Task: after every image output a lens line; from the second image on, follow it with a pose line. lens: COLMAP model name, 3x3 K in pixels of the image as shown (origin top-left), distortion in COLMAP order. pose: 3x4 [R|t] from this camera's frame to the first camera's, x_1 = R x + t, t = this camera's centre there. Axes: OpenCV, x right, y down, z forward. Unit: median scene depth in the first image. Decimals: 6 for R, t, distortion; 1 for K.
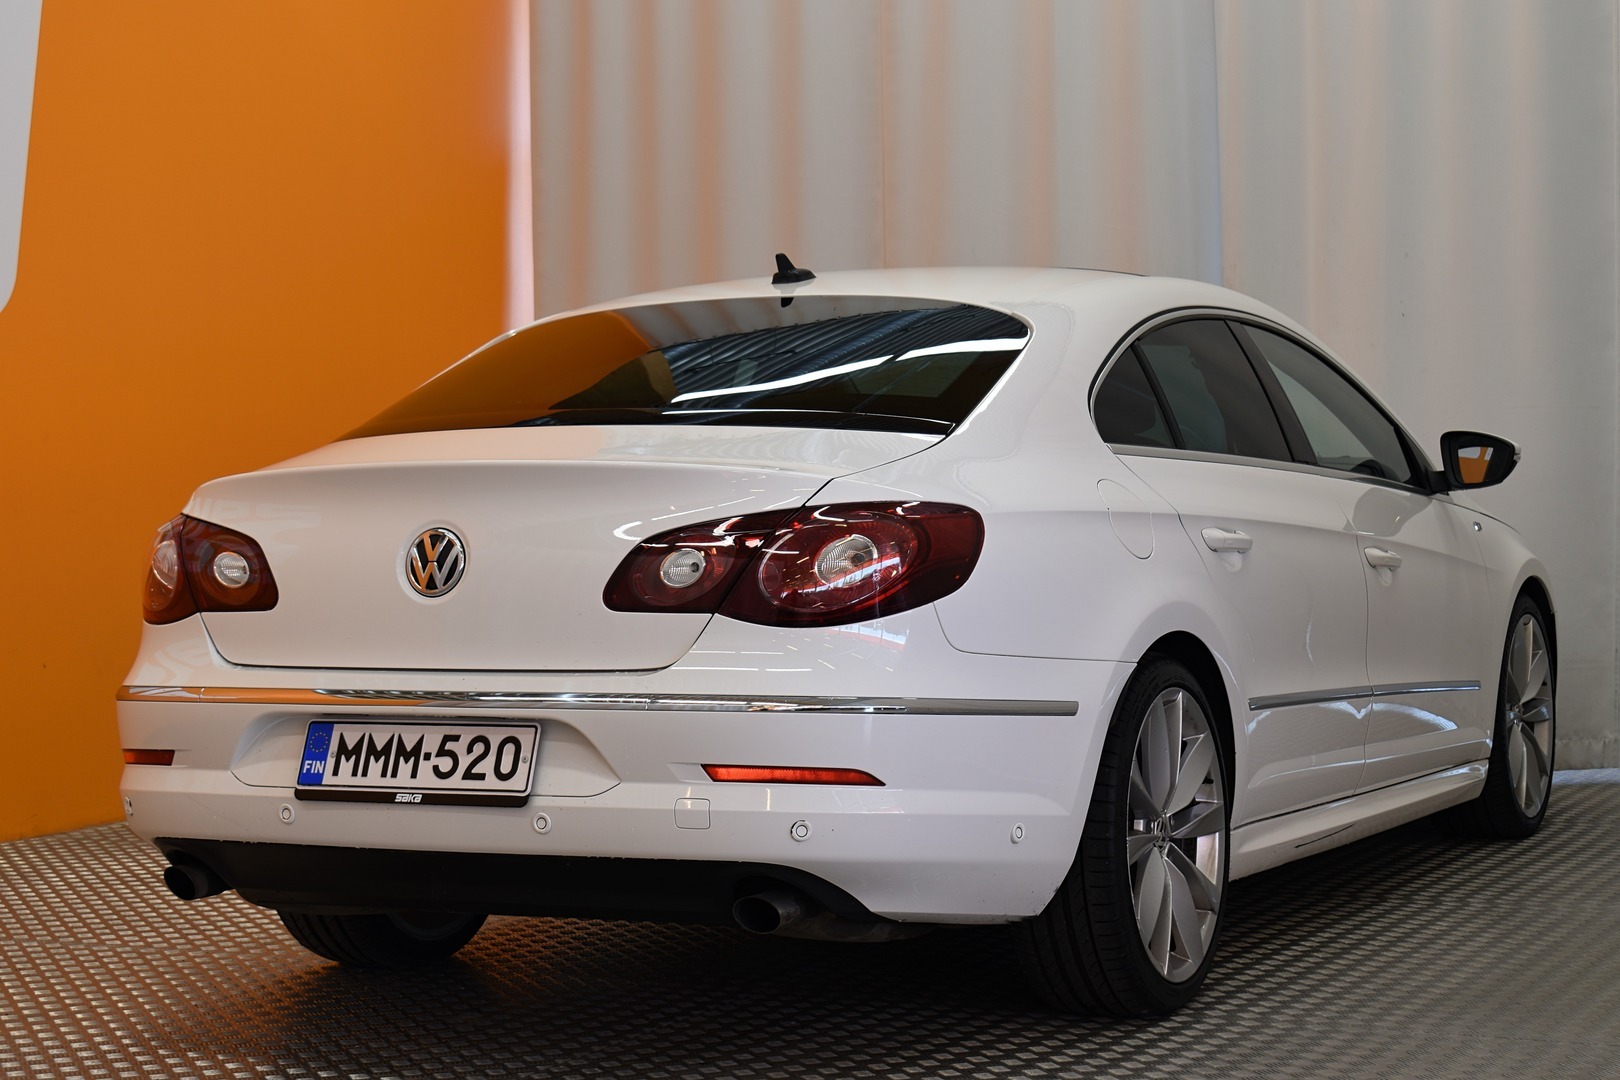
lens RADIAL K [[2944.0, 0, 815.9], [0, 2944.0, 538.8], [0, 0, 1]] dist [0.010371, 0.000000]
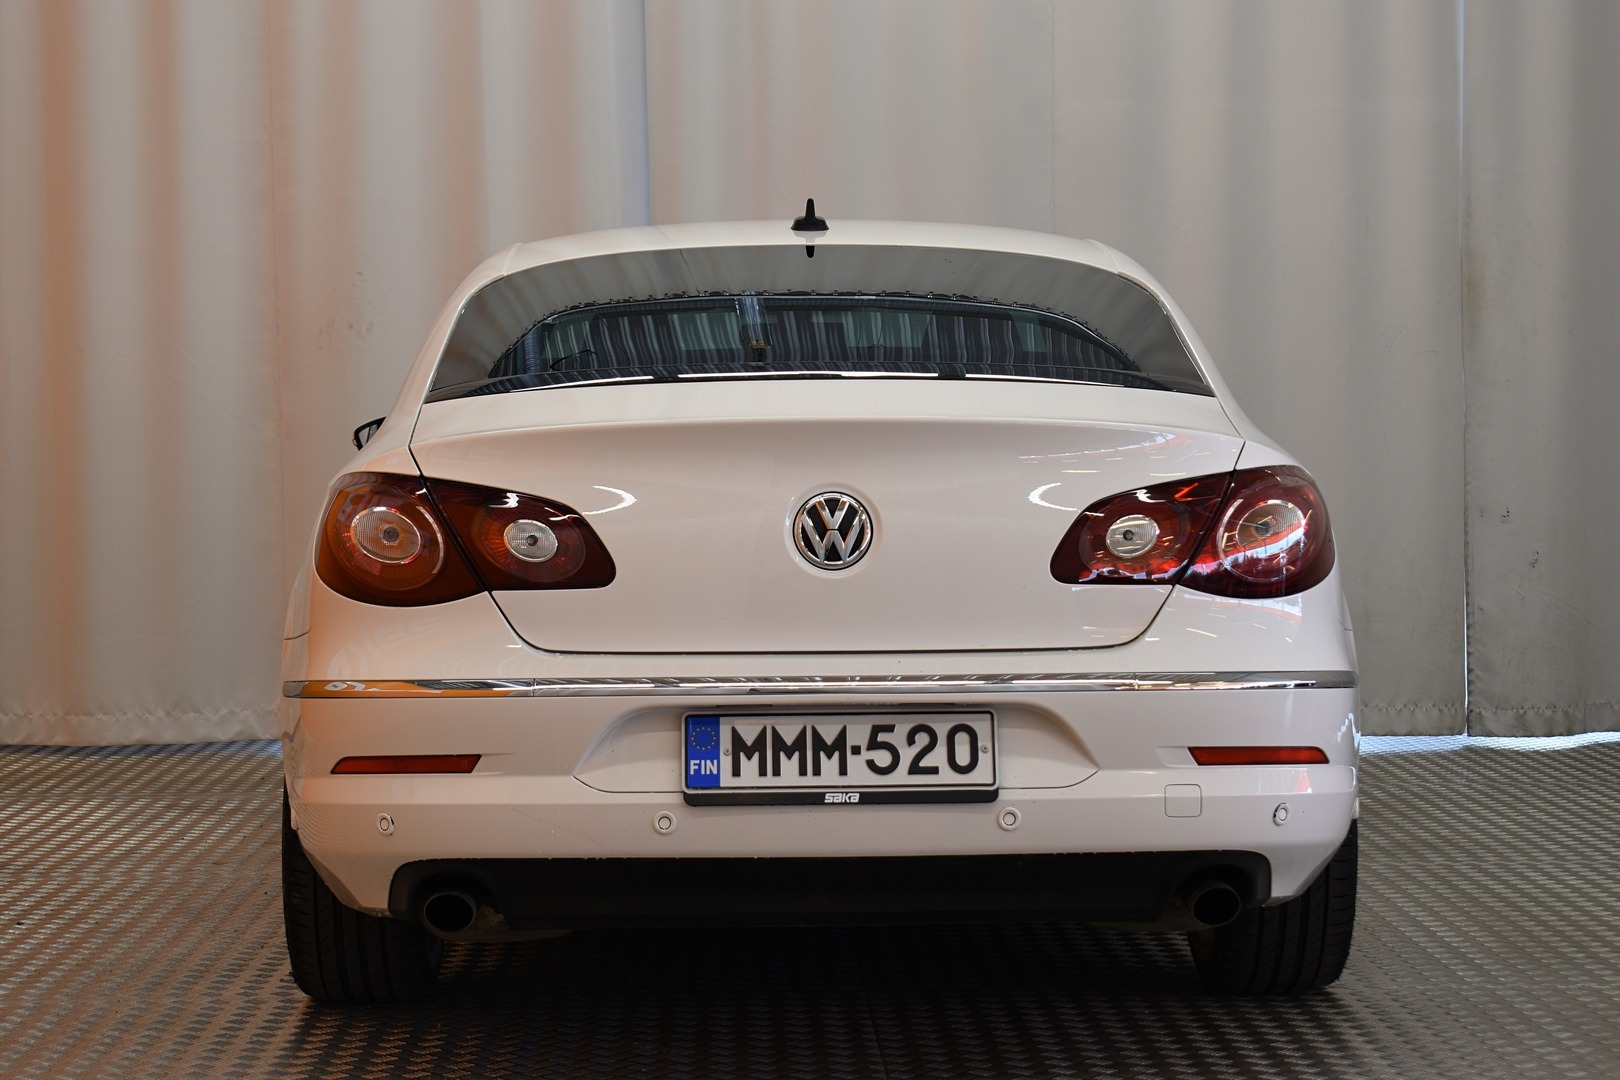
lens RADIAL K [[2907.9, 0, 800.7], [0, 2907.9, 544.2], [0, 0, 1]] dist [0.046867, 0.000000]
pose [[0.887086, -0.003093, 0.461593, -0.545670], [-0.001758, 0.999948, 0.010078, 0.003126], [-0.461600, -0.009751, 0.887035, 0.230125]]
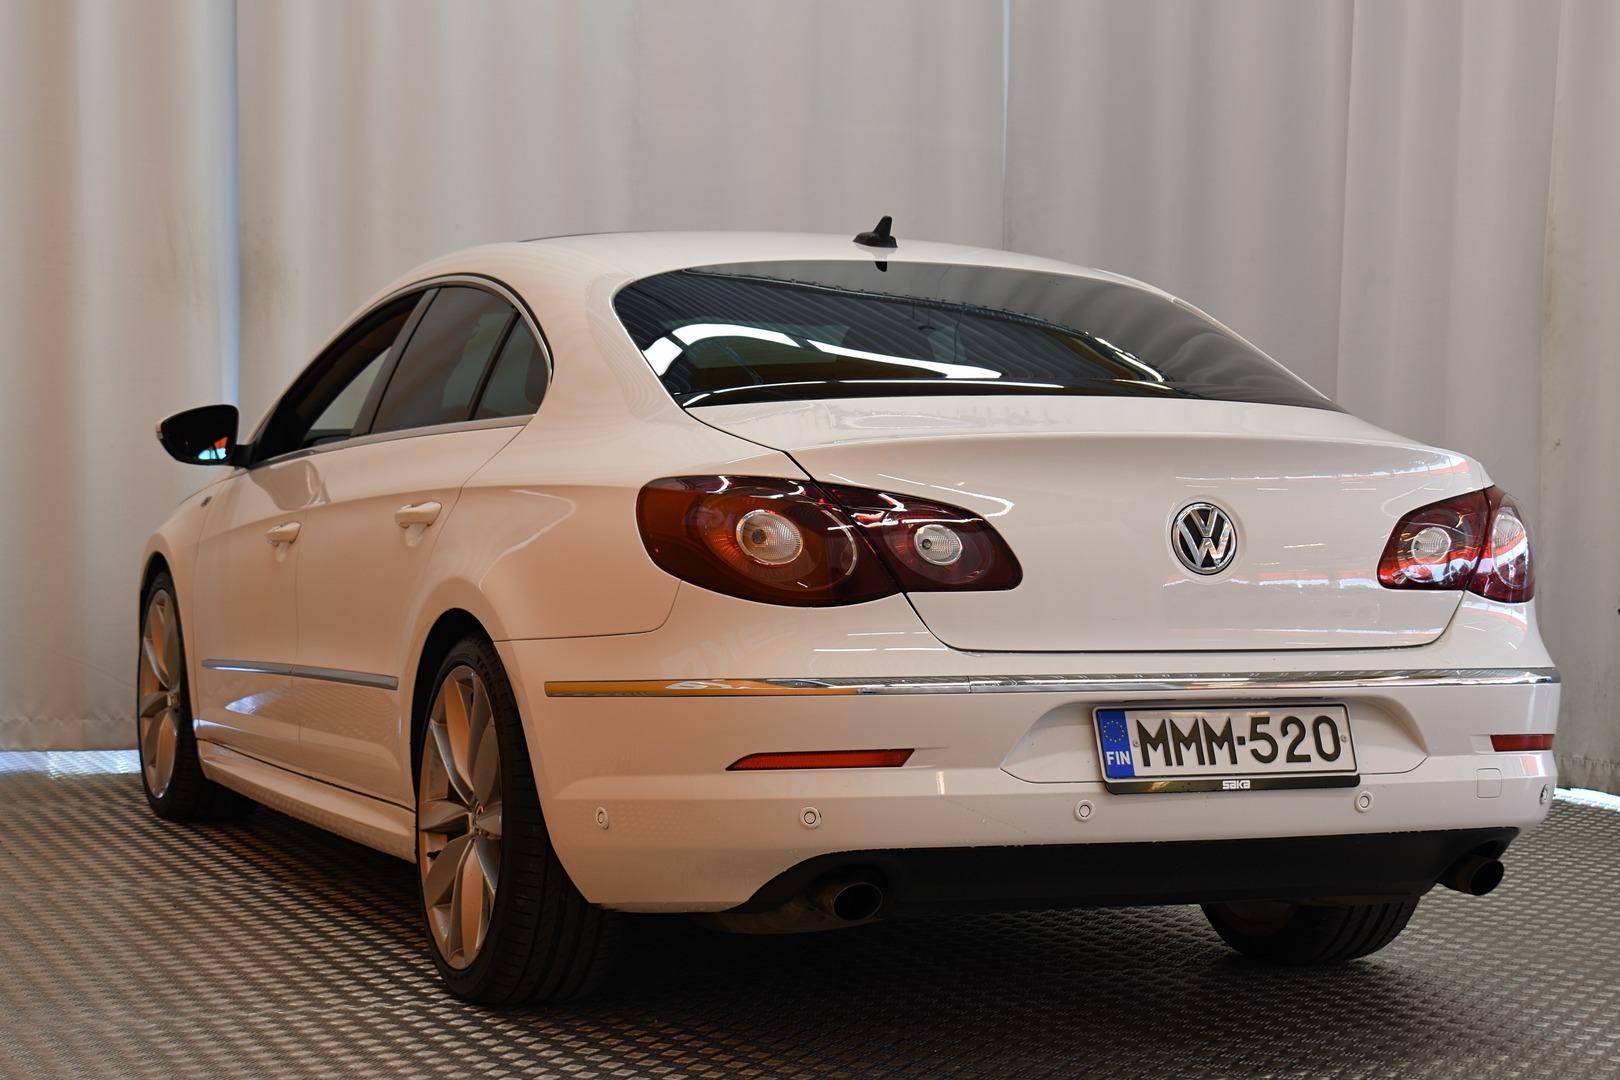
lens RADIAL K [[3082.5, 0, 809.5], [0, 3082.5, 537.5], [0, 0, 1]] dist [-0.003767, 0.000000]
pose [[0.670301, 0.009866, 0.742023, -0.965767], [-0.016025, 0.999871, 0.001182, 0.008515], [-0.741916, -0.012683, 0.670373, 0.426875]]
